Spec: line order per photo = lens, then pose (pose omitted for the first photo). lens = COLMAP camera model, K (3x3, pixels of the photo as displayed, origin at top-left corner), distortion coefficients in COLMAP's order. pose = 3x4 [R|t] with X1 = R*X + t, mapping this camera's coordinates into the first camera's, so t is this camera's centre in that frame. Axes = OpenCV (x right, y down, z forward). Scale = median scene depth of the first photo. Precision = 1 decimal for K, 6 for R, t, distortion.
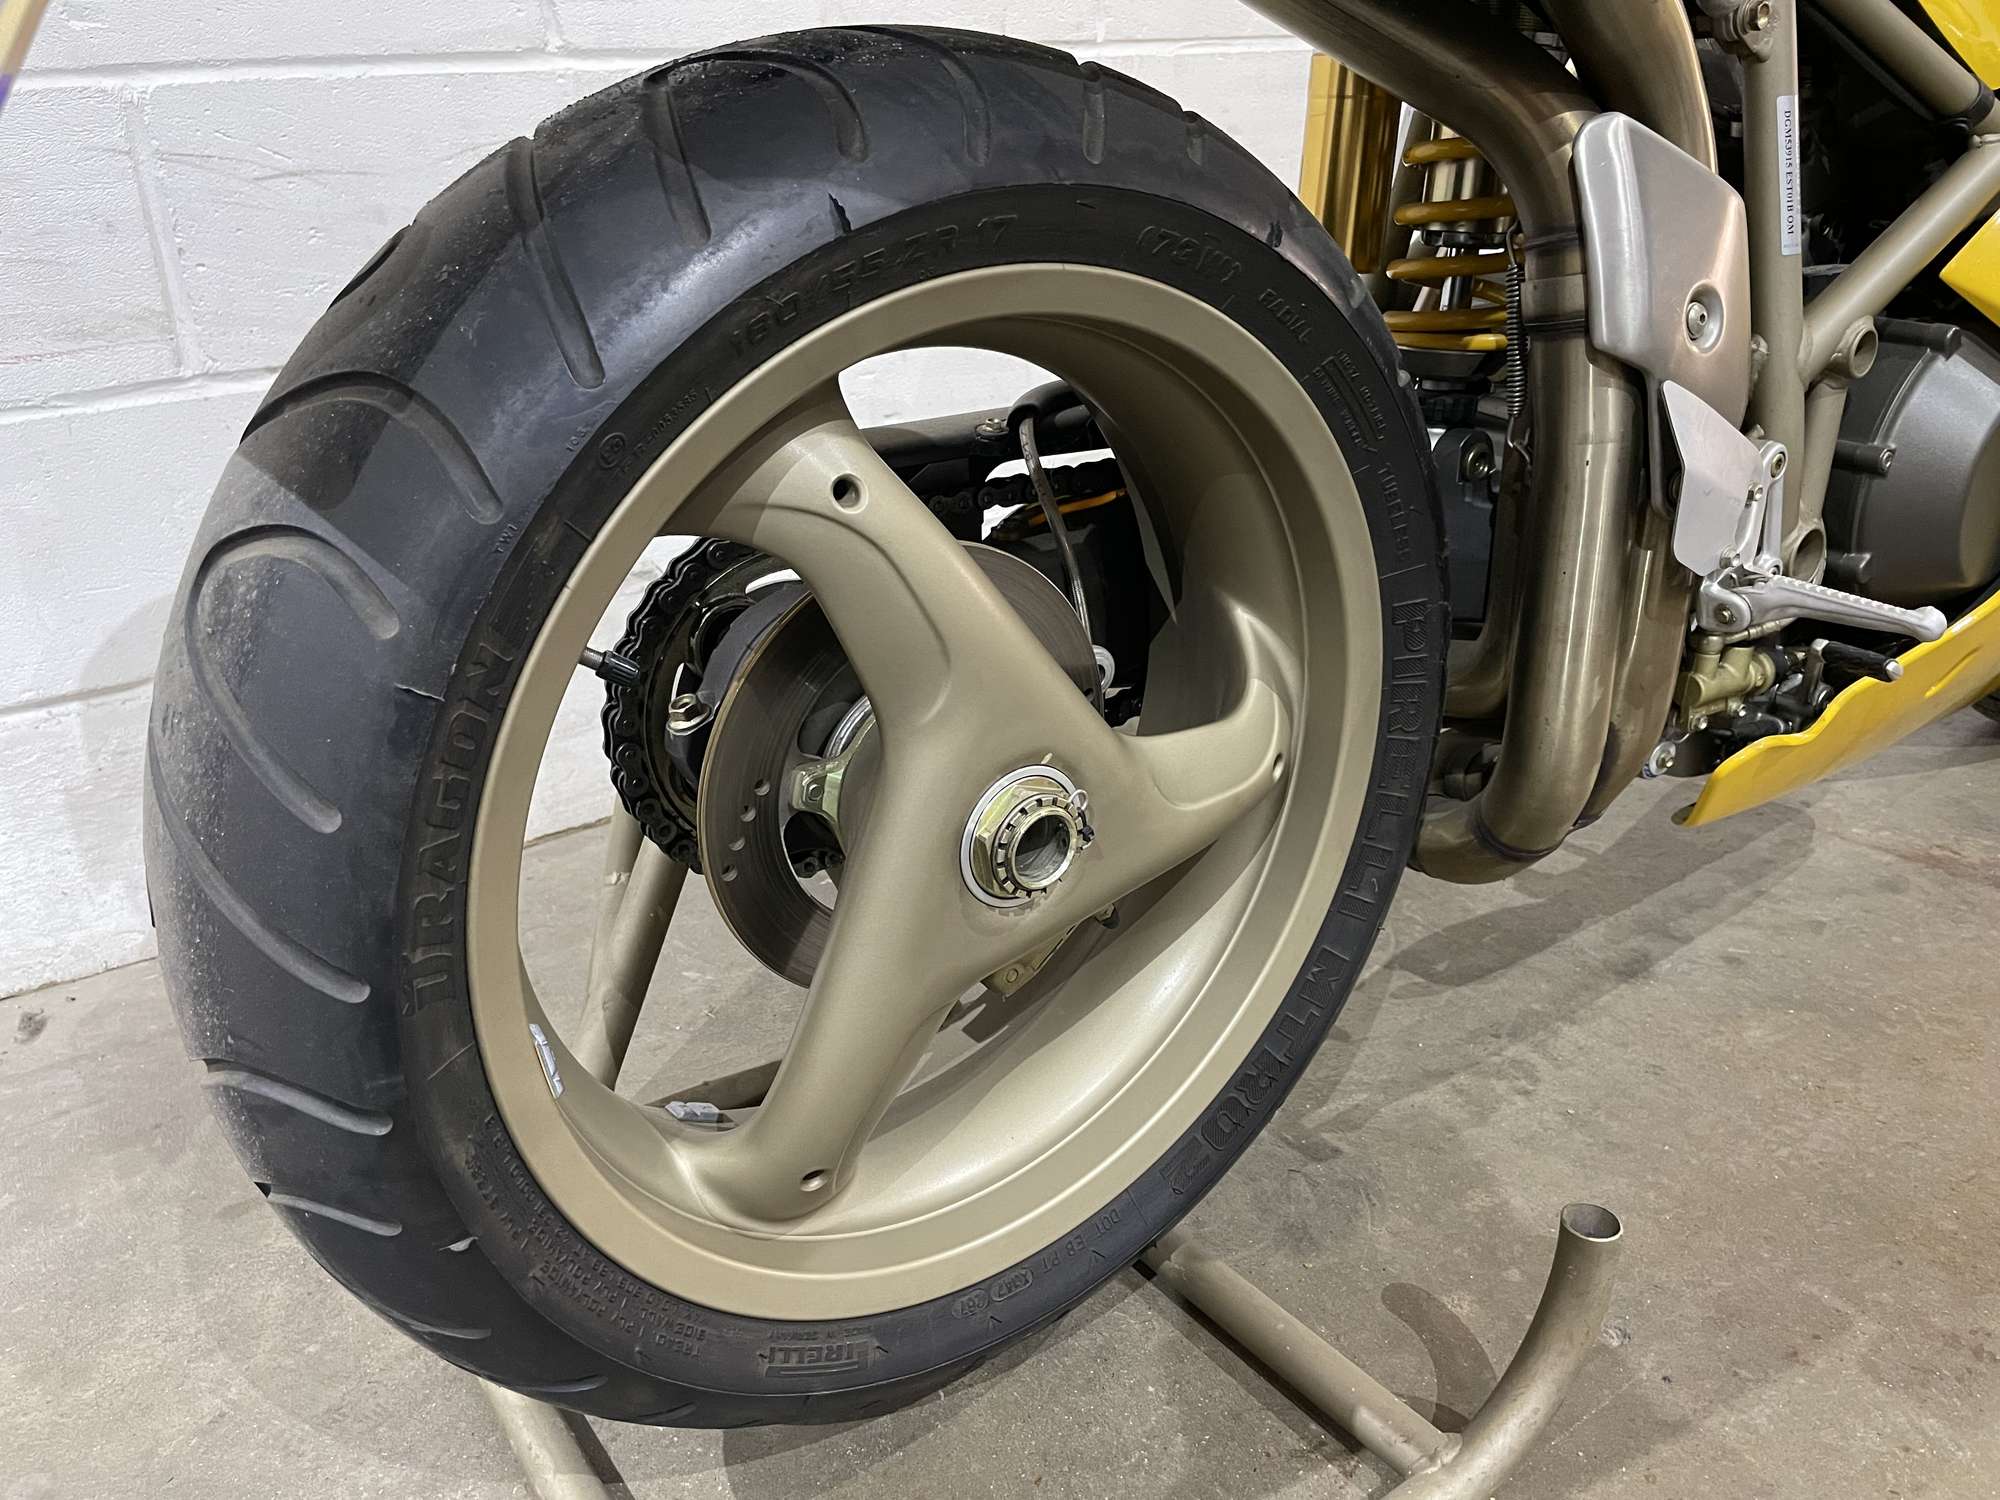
lens RADIAL K [[1548.8, 0, 985.9], [0, 1548.8, 746.8], [0, 0, 1]] dist [0.053453, -0.082585]
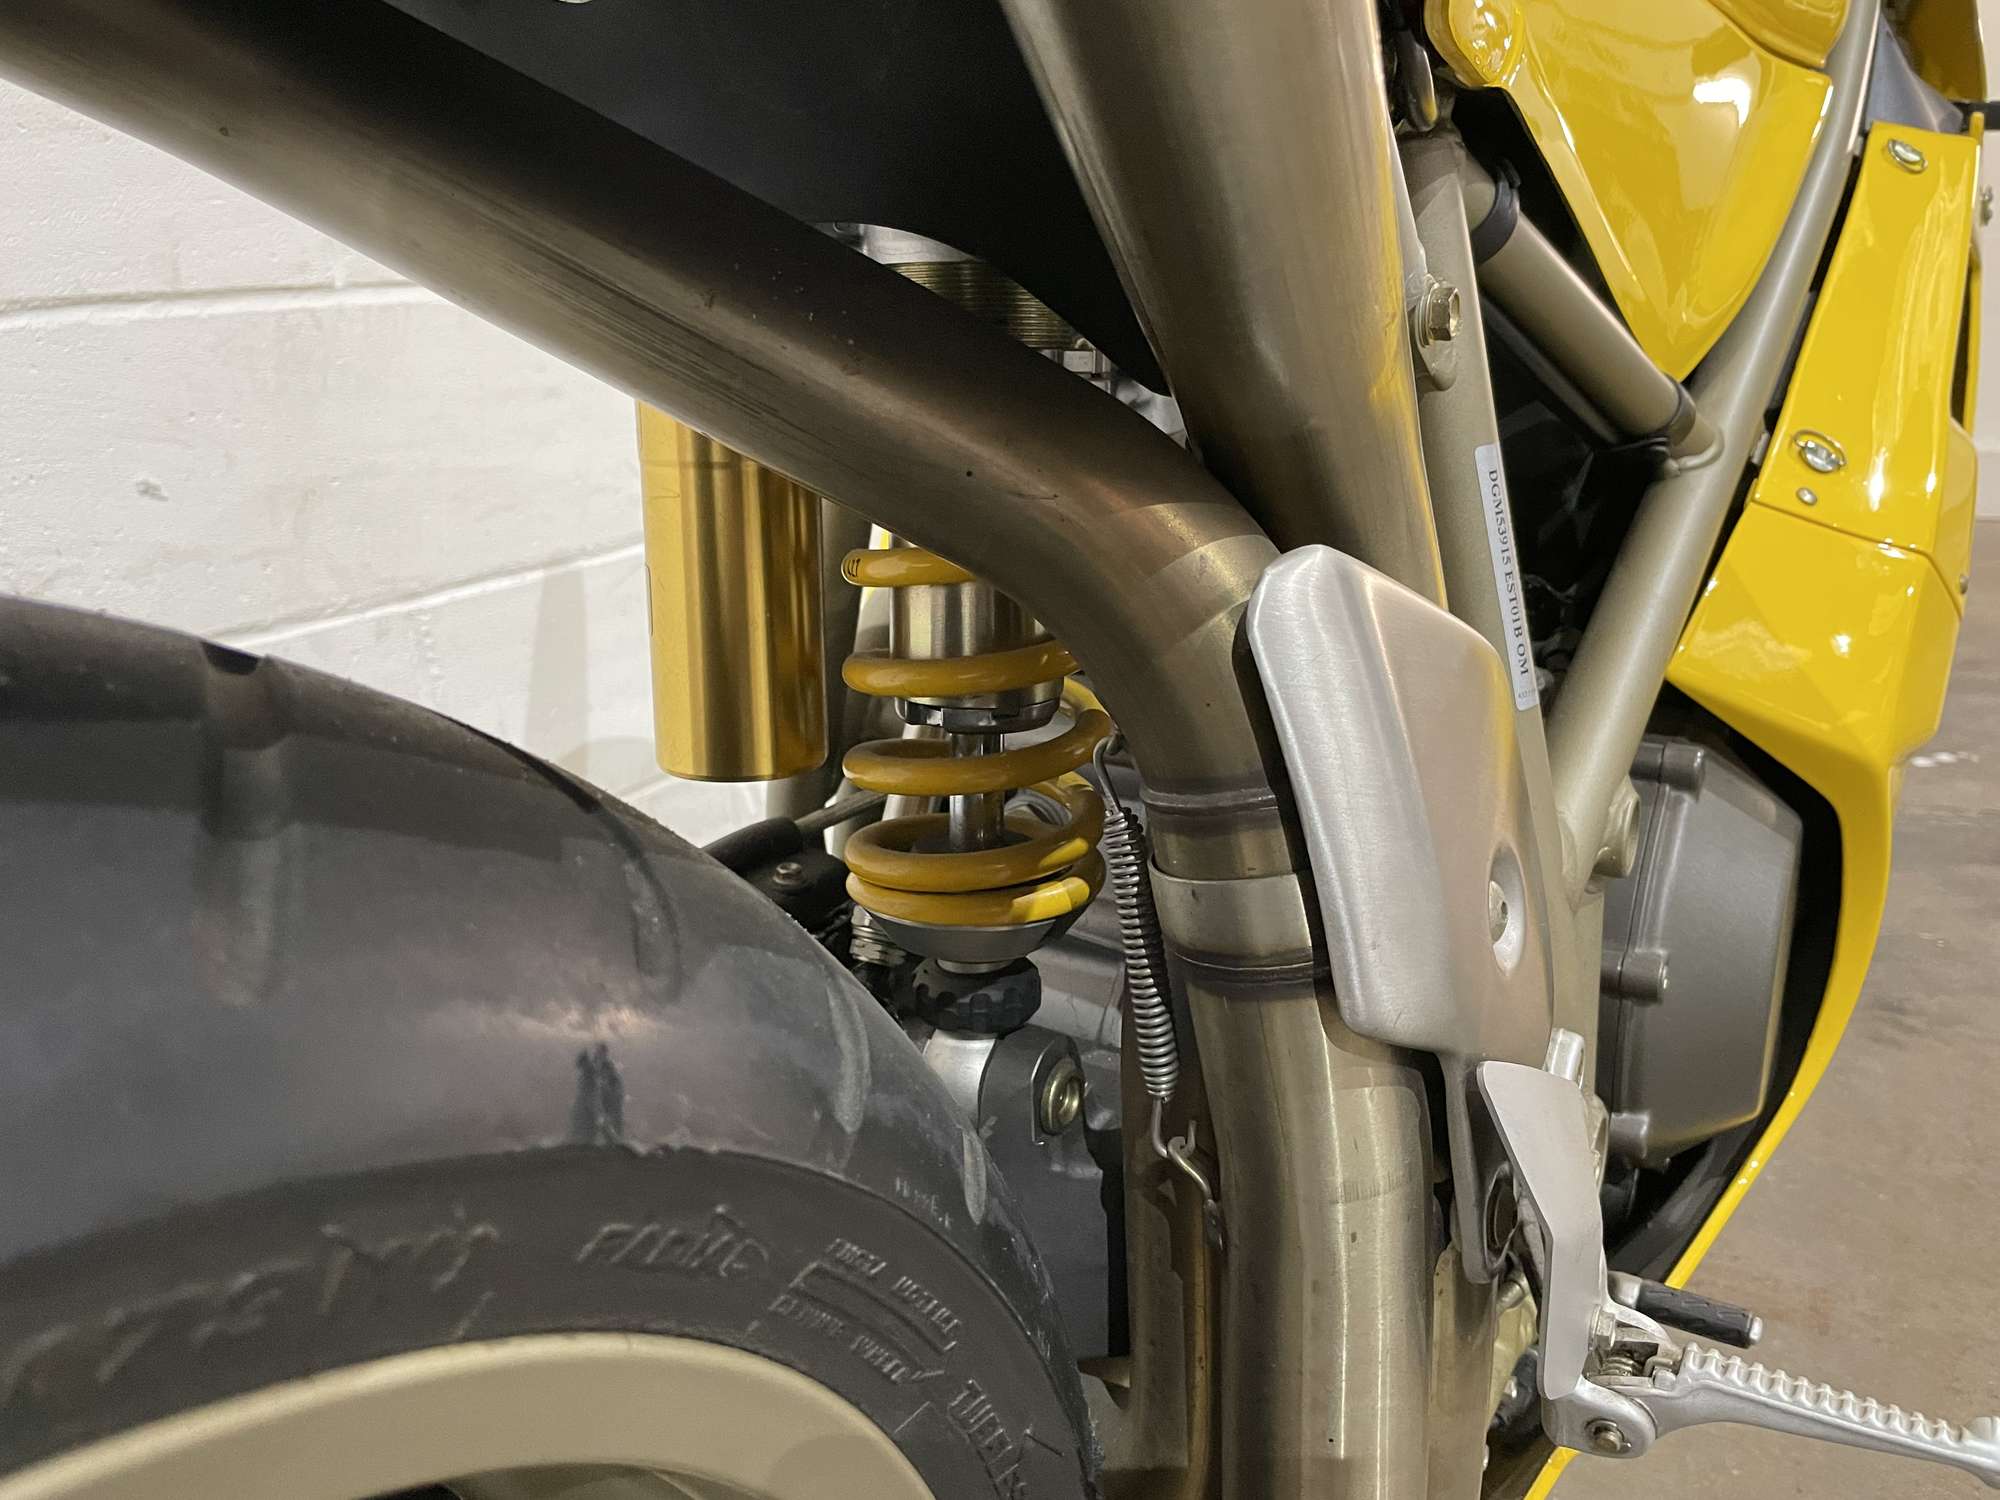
lens RADIAL K [[1535.1, 0, 1020.0], [0, 1535.1, 741.6], [0, 0, 1]] dist [0.032686, -0.017870]
pose [[0.912825, -0.129690, 0.387211, 0.115367], [0.171680, 0.982237, -0.075740, -0.271844], [-0.370510, 0.135614, 0.918875, 0.513029]]
